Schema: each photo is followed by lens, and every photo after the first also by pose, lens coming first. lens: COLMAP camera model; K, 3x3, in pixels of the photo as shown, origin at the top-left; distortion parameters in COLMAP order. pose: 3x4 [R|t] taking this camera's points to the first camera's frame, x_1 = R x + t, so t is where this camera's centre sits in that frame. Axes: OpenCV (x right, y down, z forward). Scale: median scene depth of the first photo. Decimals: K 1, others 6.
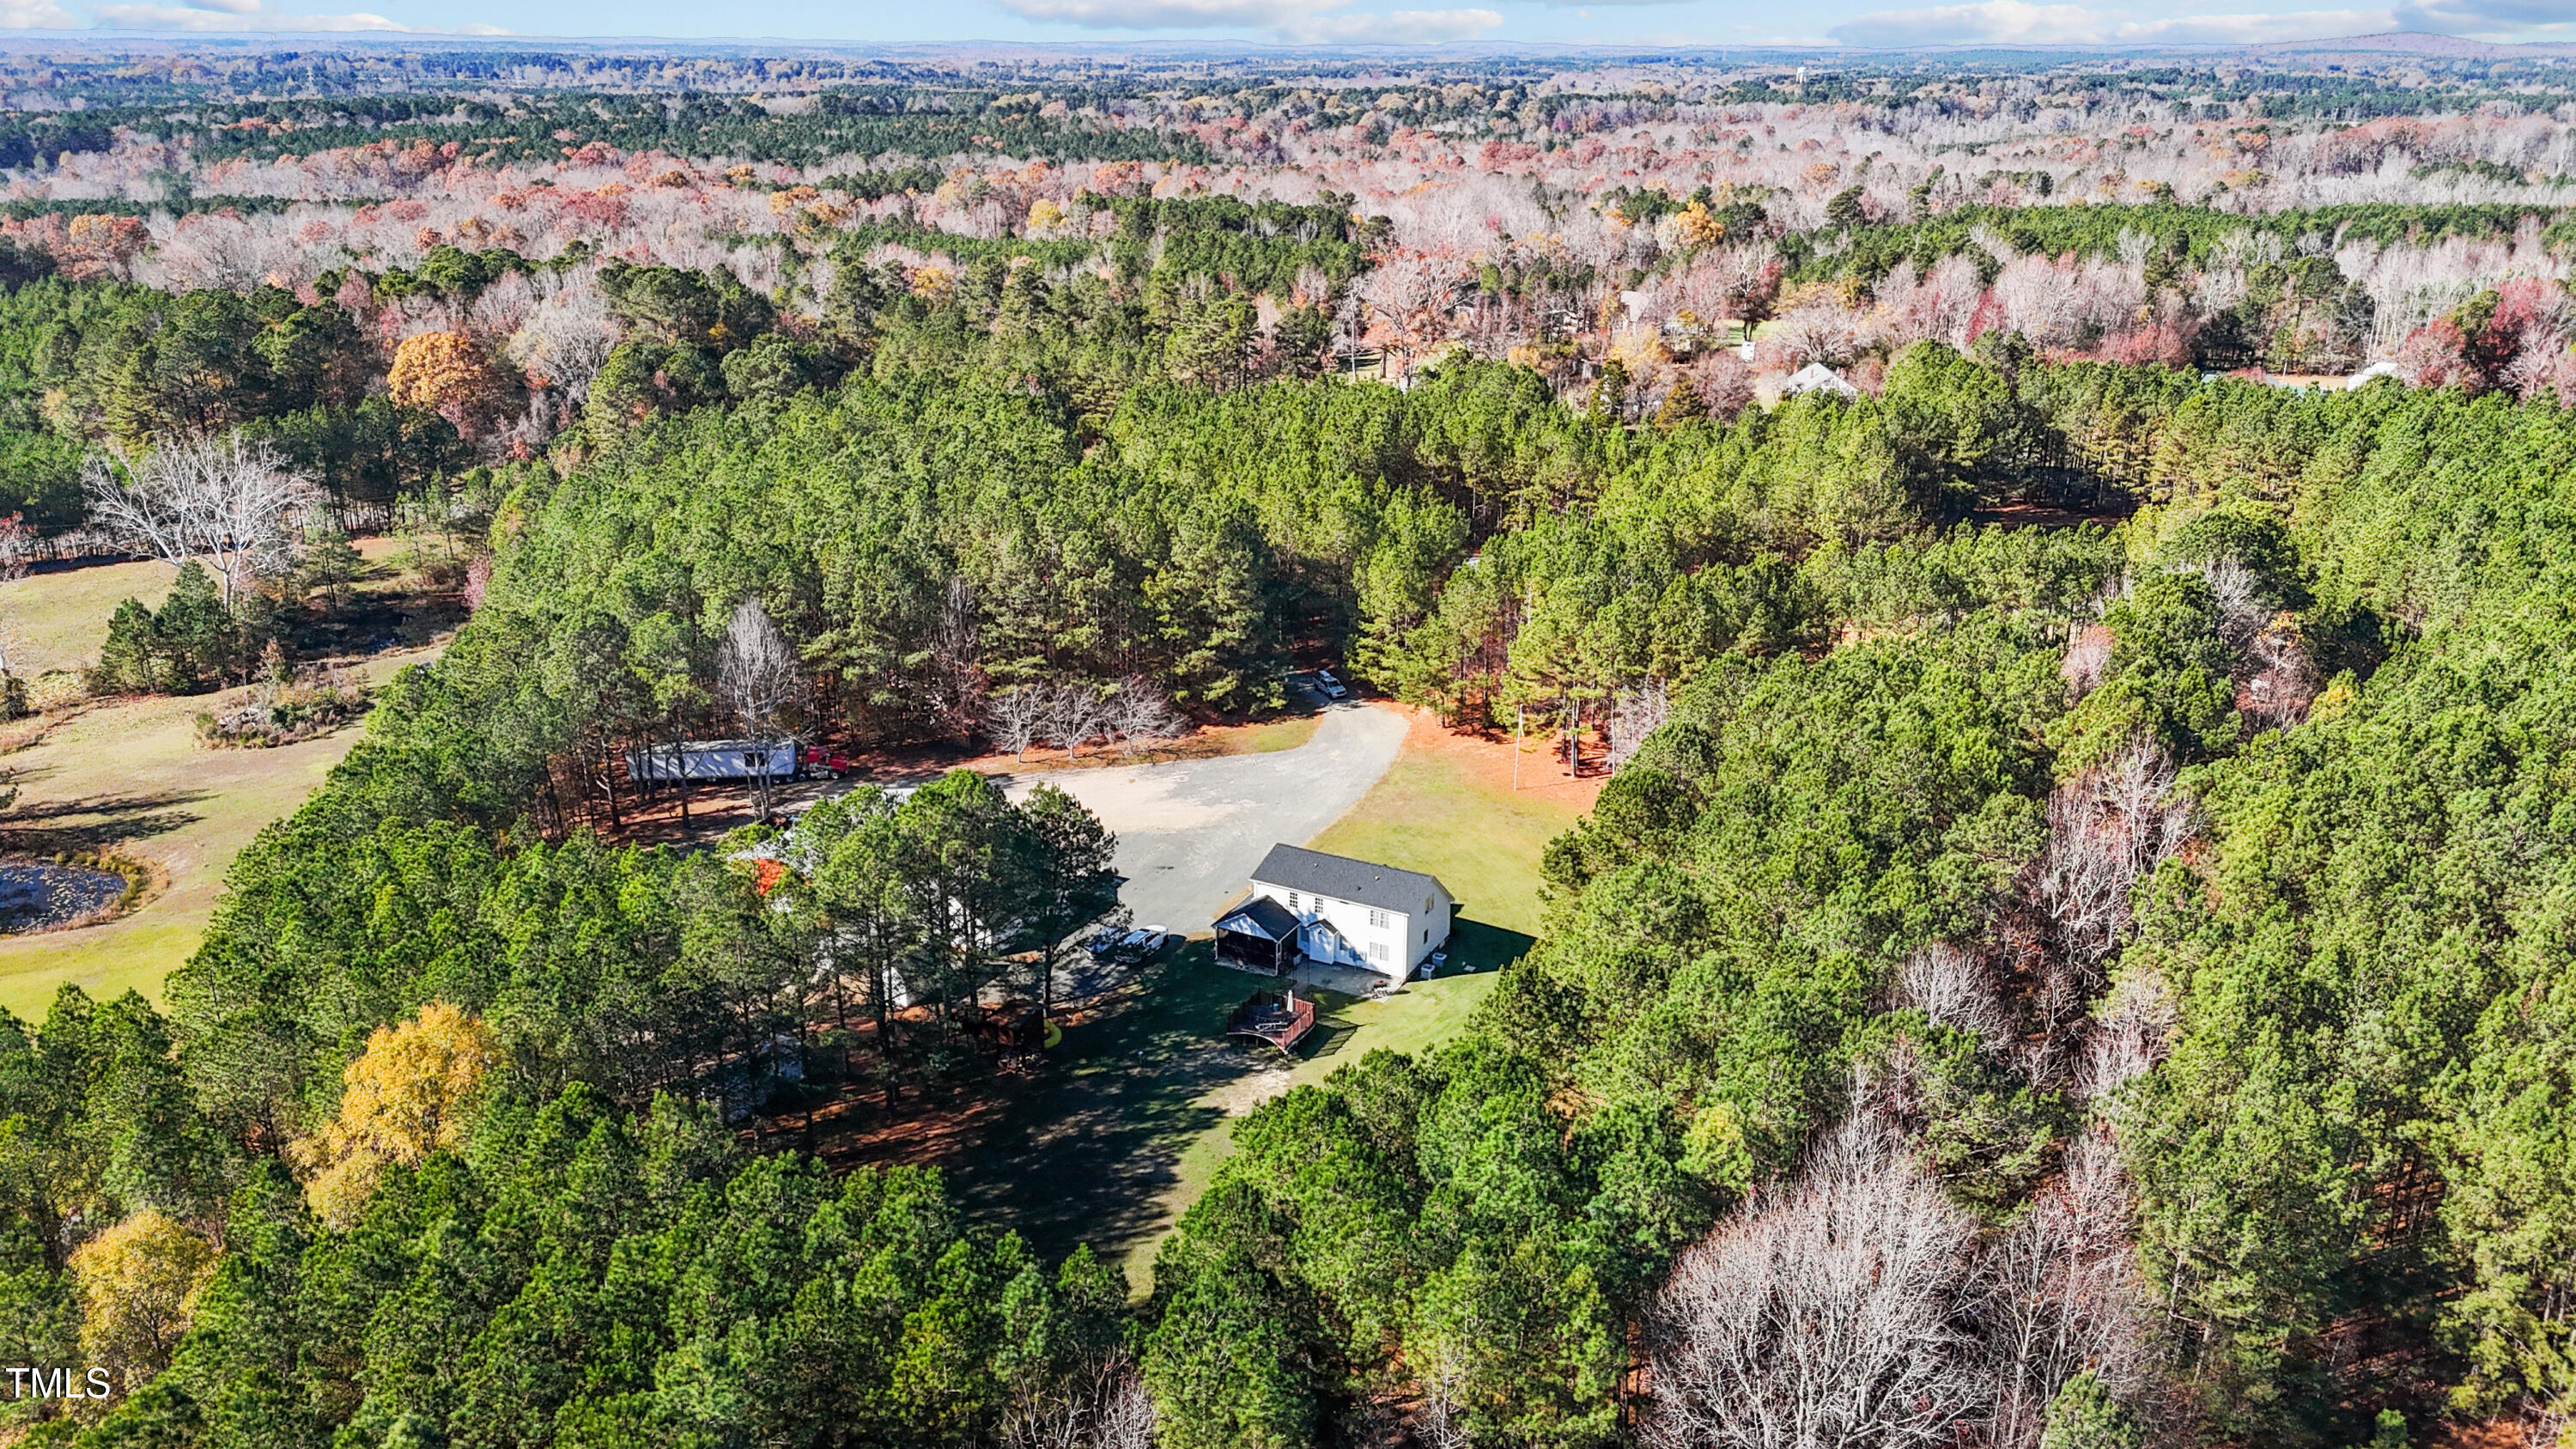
lens RADIAL K [[1948.4, 0, 1288.0], [0, 1948.4, 724.5], [0, 0, 1]] dist [0.078490, -0.070133]
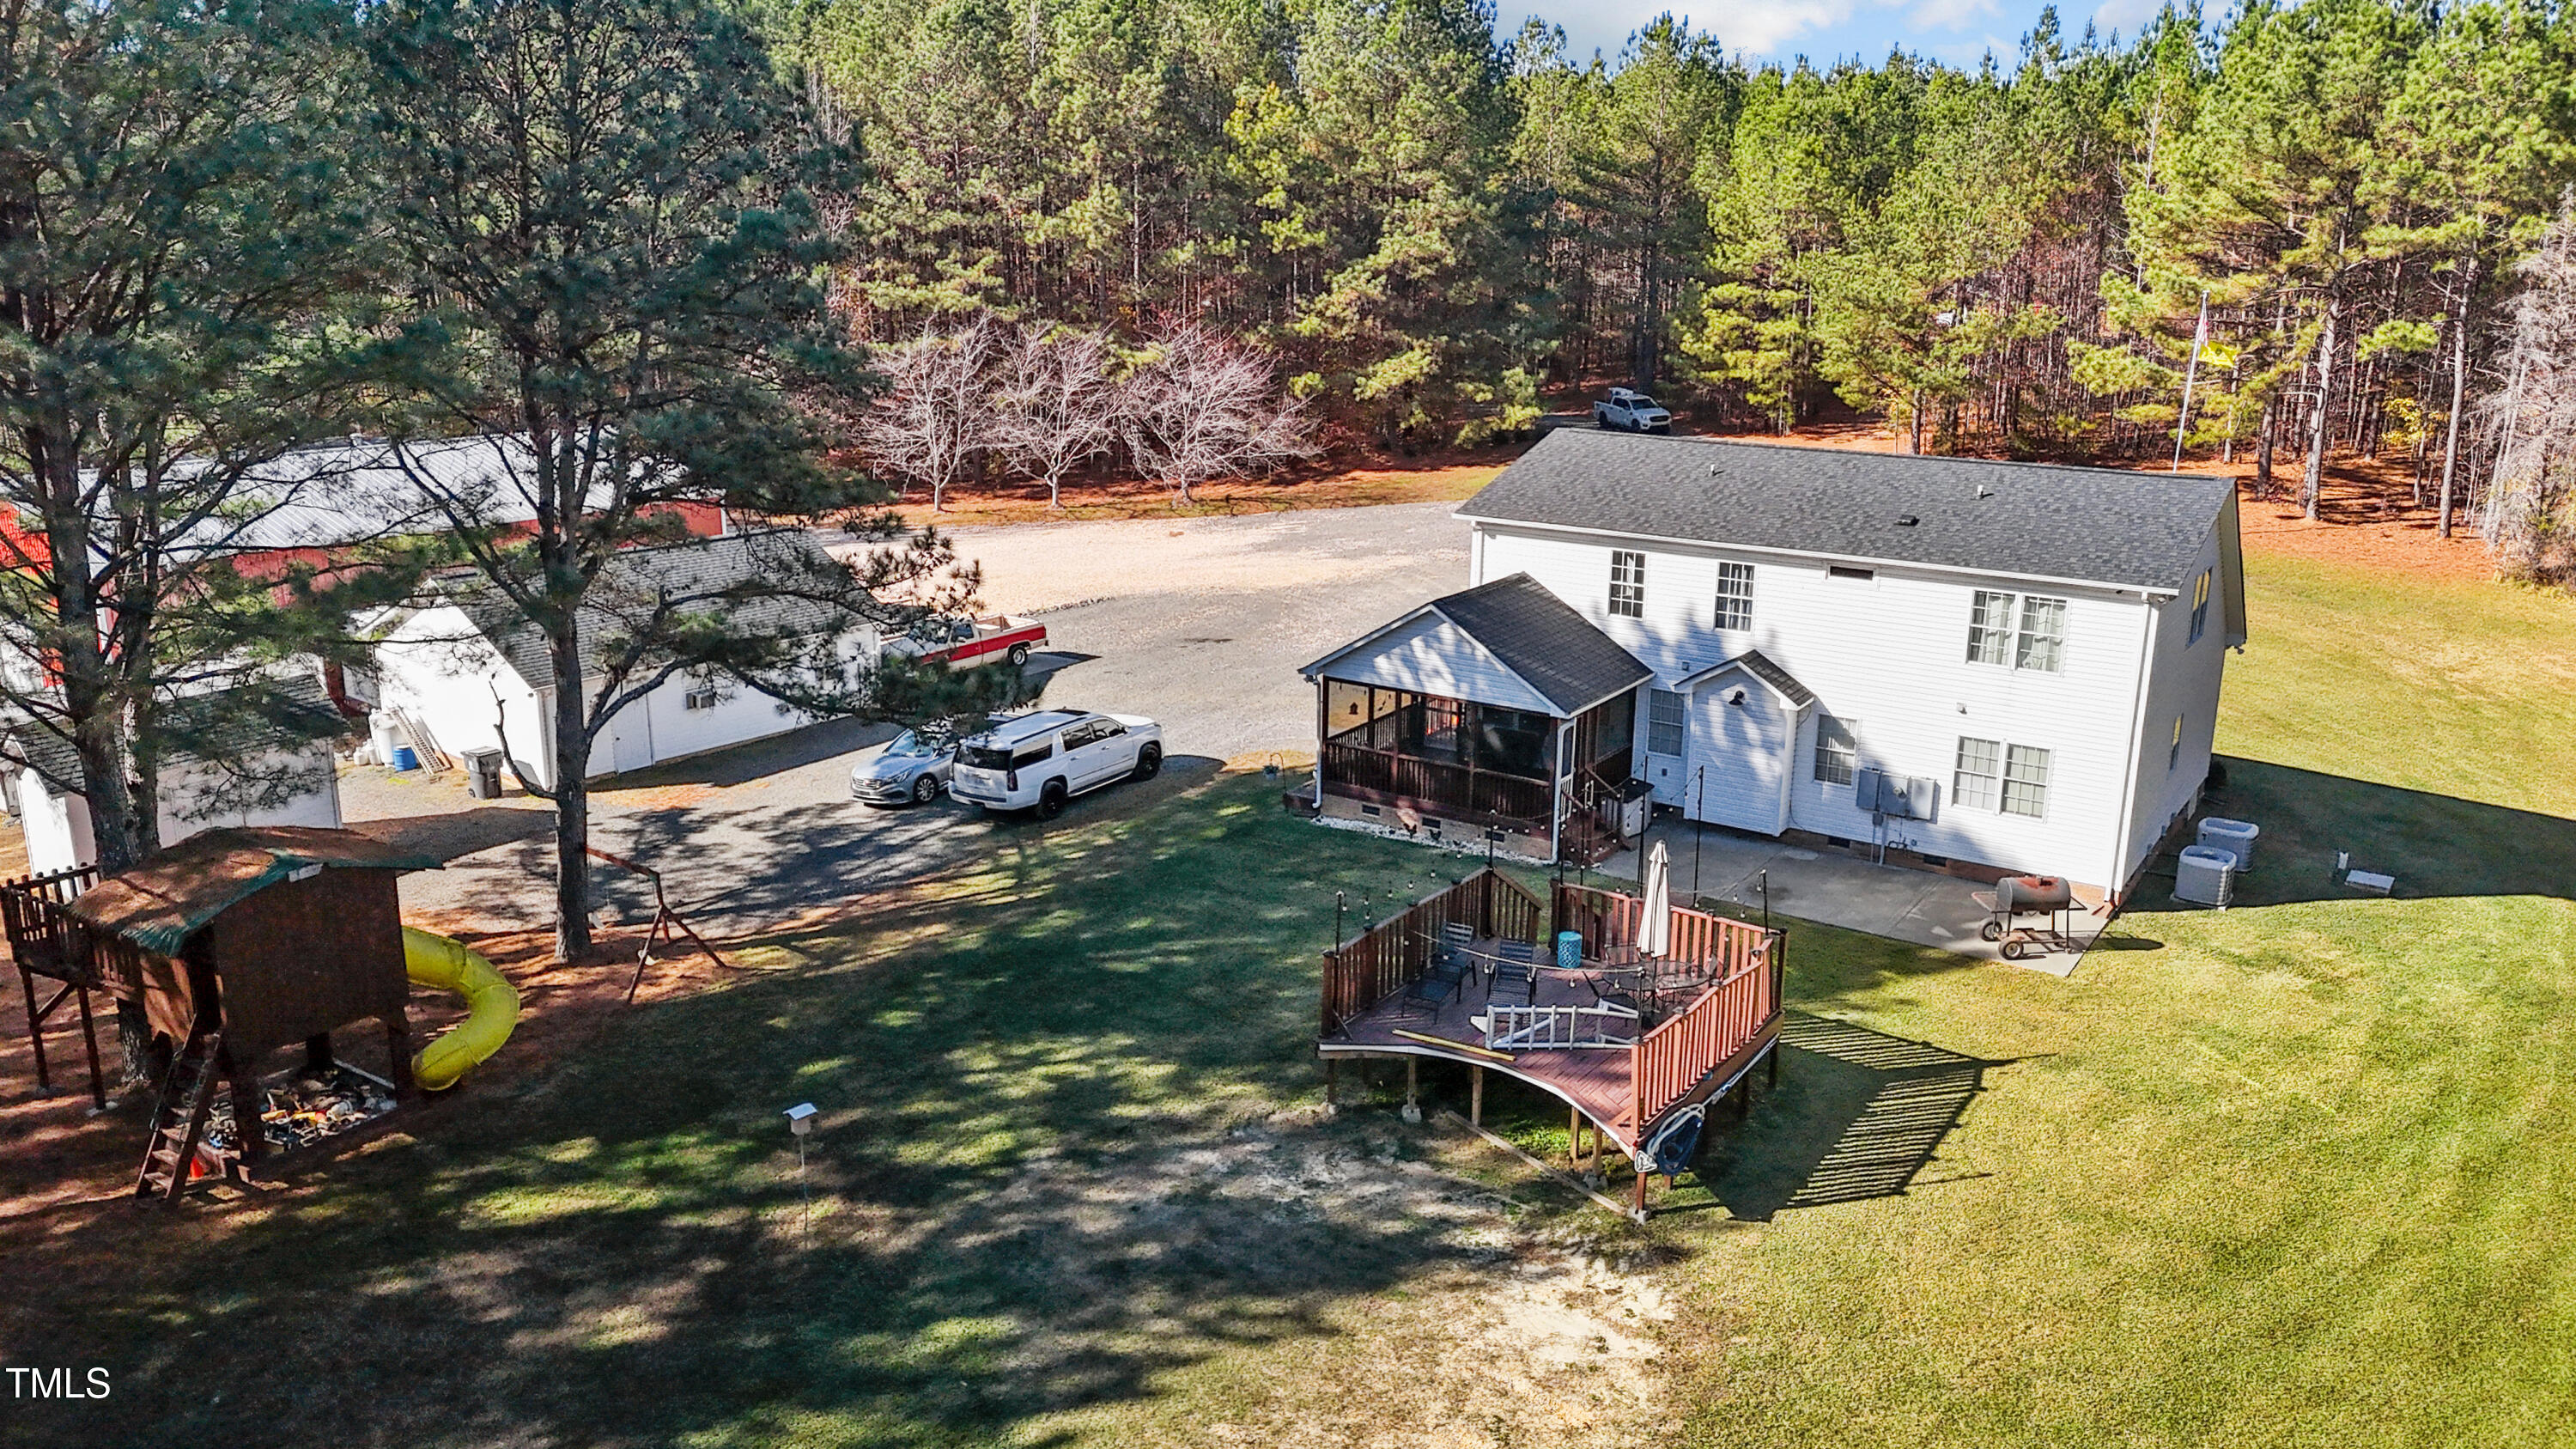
lens RADIAL K [[1948.4, 0, 1288.0], [0, 1948.4, 724.5], [0, 0, 1]] dist [0.078490, -0.070133]
pose [[0.994527, 0.036996, -0.097711, -0.015702], [-0.044716, 0.995946, -0.078048, 0.130135], [0.094428, 0.081990, 0.992150, 0.740341]]
